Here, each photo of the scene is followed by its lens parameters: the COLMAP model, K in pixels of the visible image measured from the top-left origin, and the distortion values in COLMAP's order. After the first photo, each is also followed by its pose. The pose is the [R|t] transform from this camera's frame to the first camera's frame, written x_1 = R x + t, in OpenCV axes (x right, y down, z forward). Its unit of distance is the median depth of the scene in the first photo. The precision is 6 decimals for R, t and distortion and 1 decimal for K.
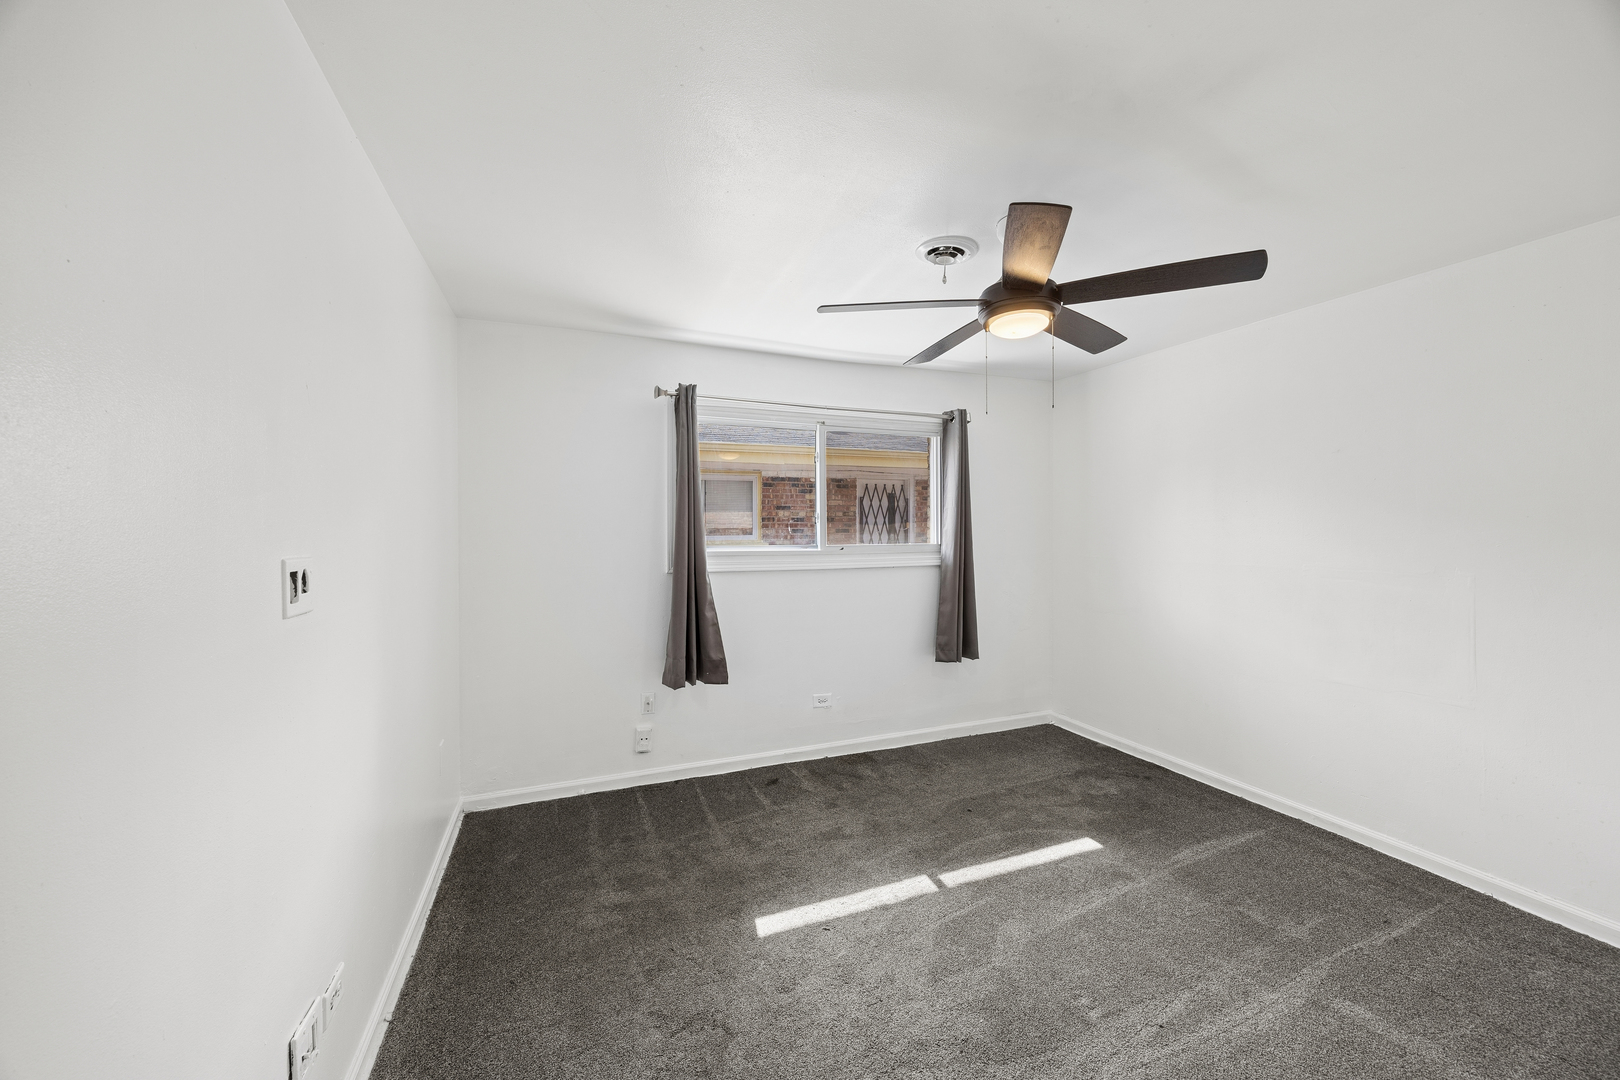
lens RADIAL K [[630.5, 0, 813.7], [0, 630.5, 525.8], [0, 0, 1]] dist [0.001248, 0.000170]
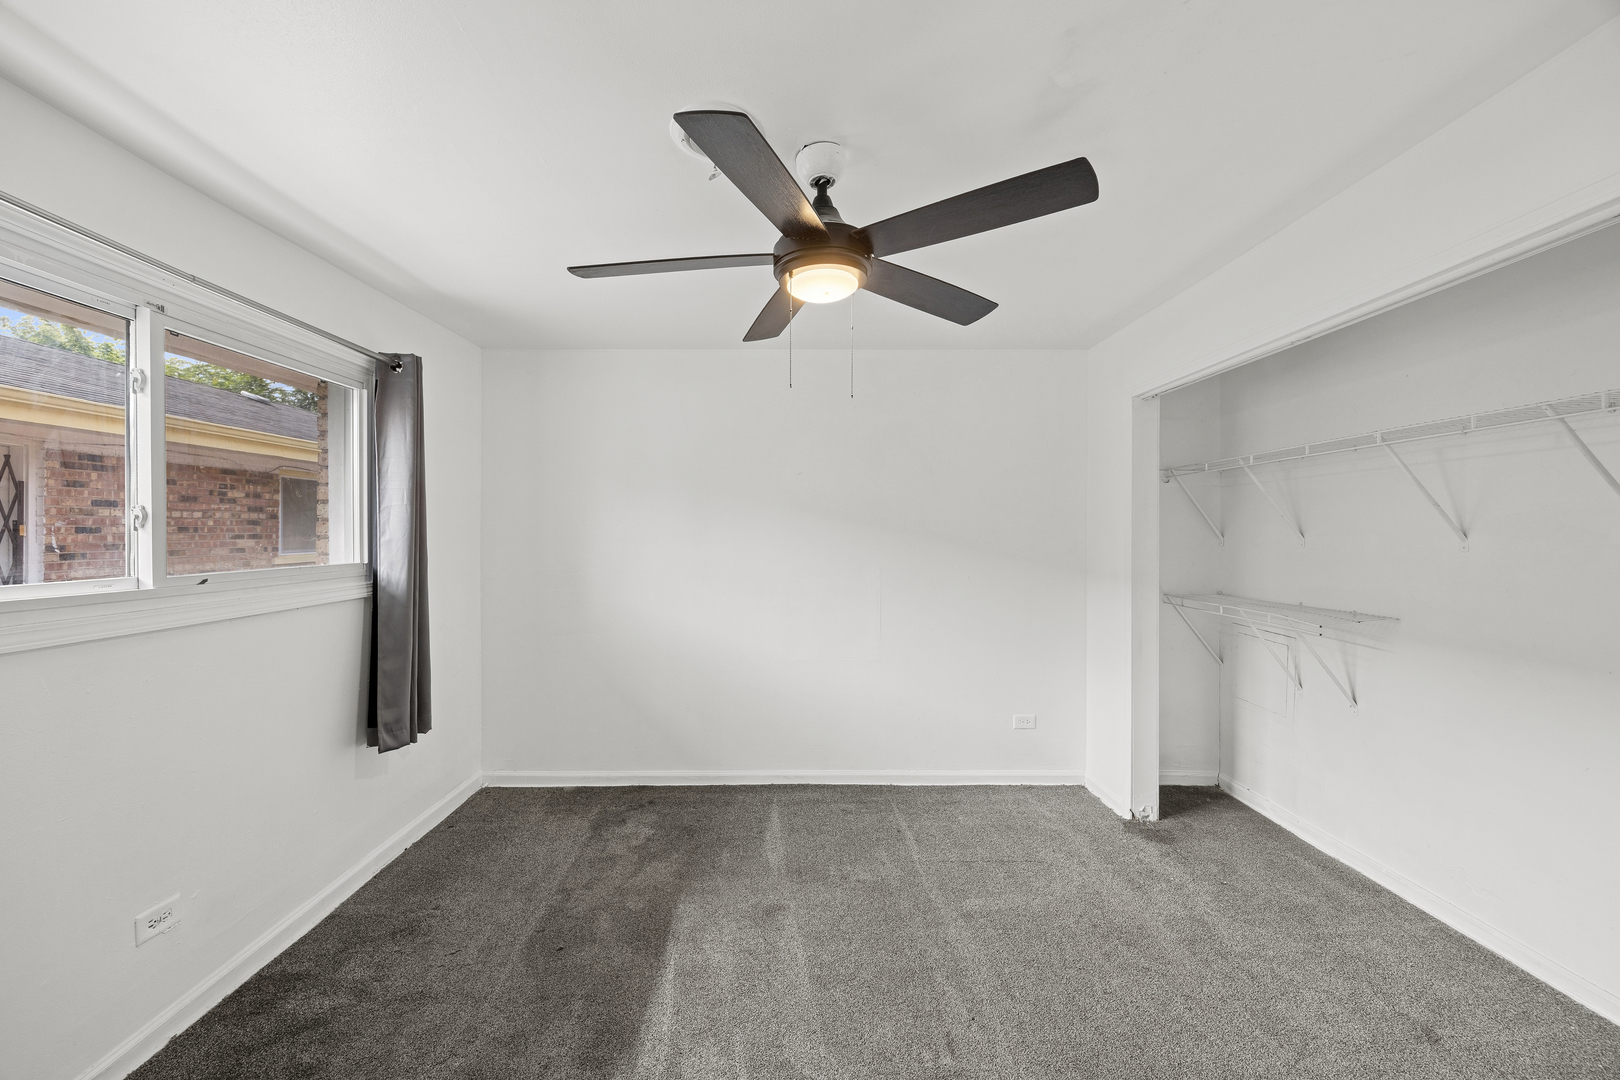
lens RADIAL K [[627.7, 0, 798.8], [0, 627.7, 536.4], [0, 0, 1]] dist [-0.000319, -0.000021]
pose [[0.367695, -0.001895, 0.929945, -0.248198], [-0.004256, 0.999984, 0.003720, -0.002152], [-0.929937, -0.005326, 0.367681, 0.429608]]
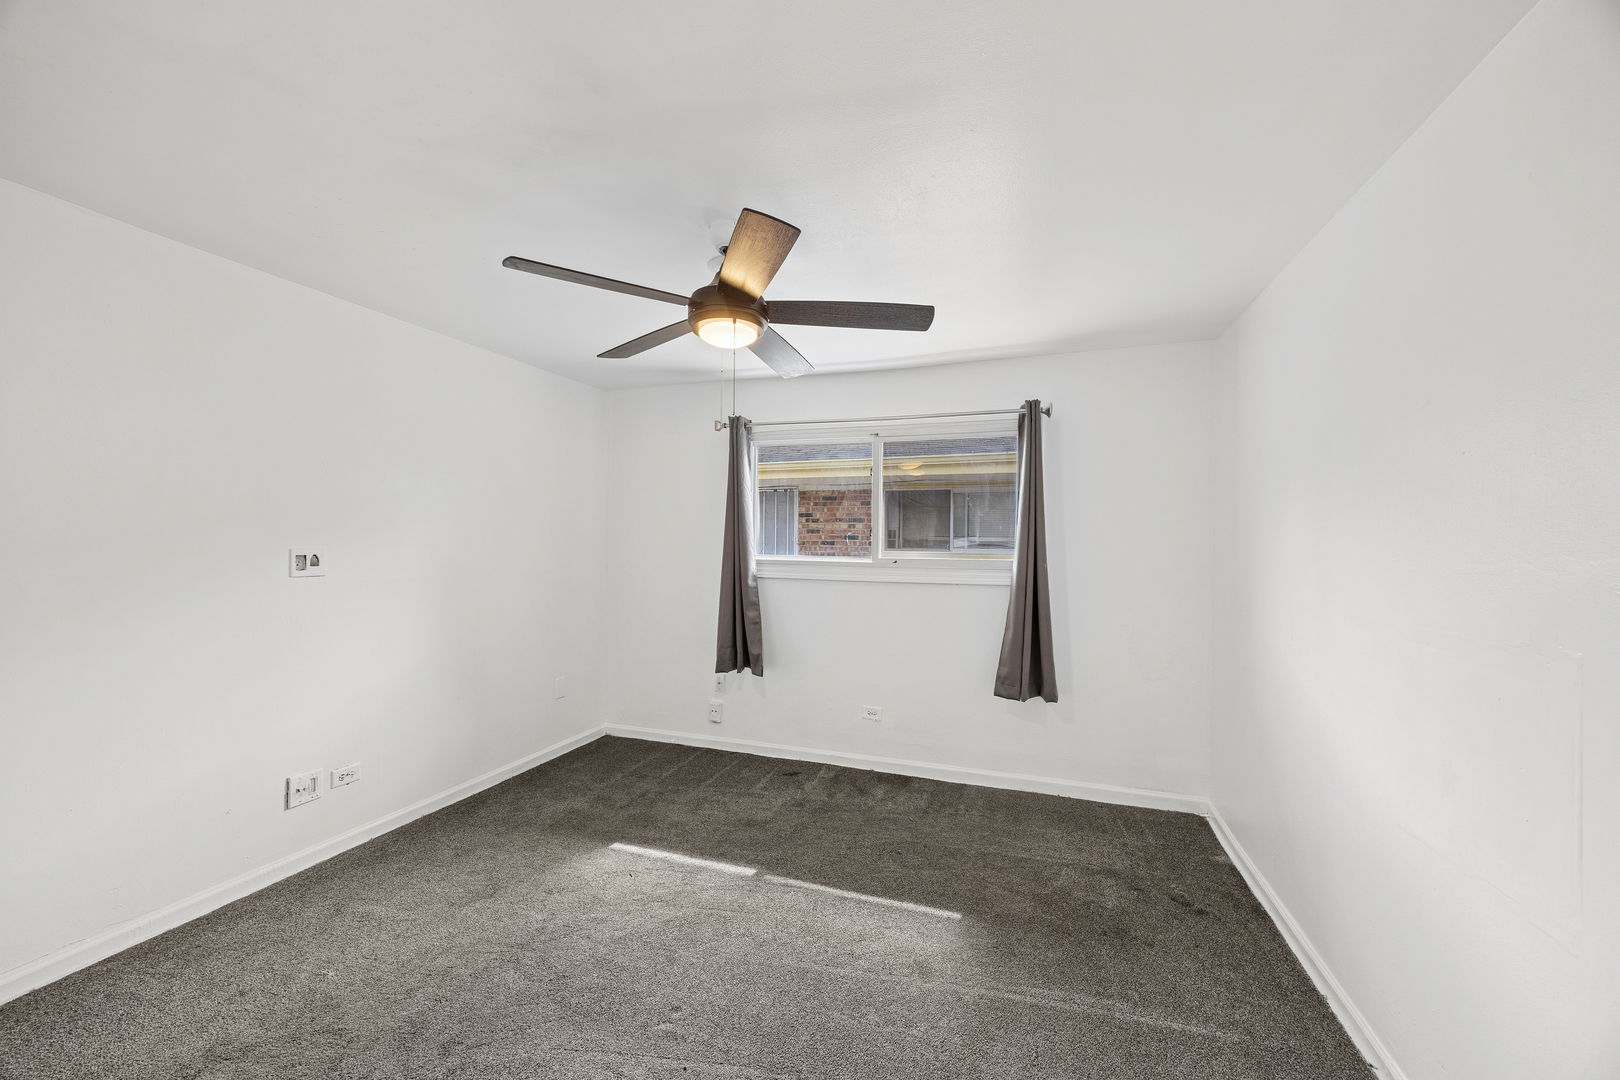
lens RADIAL K [[627.7, 0, 798.8], [0, 627.7, 536.4], [0, 0, 1]] dist [-0.000319, -0.000021]
pose [[0.739434, 0.006335, -0.673199, 0.629156], [-0.005551, 0.999979, 0.003314, -0.005357], [0.673206, 0.001286, 0.739454, 0.197356]]
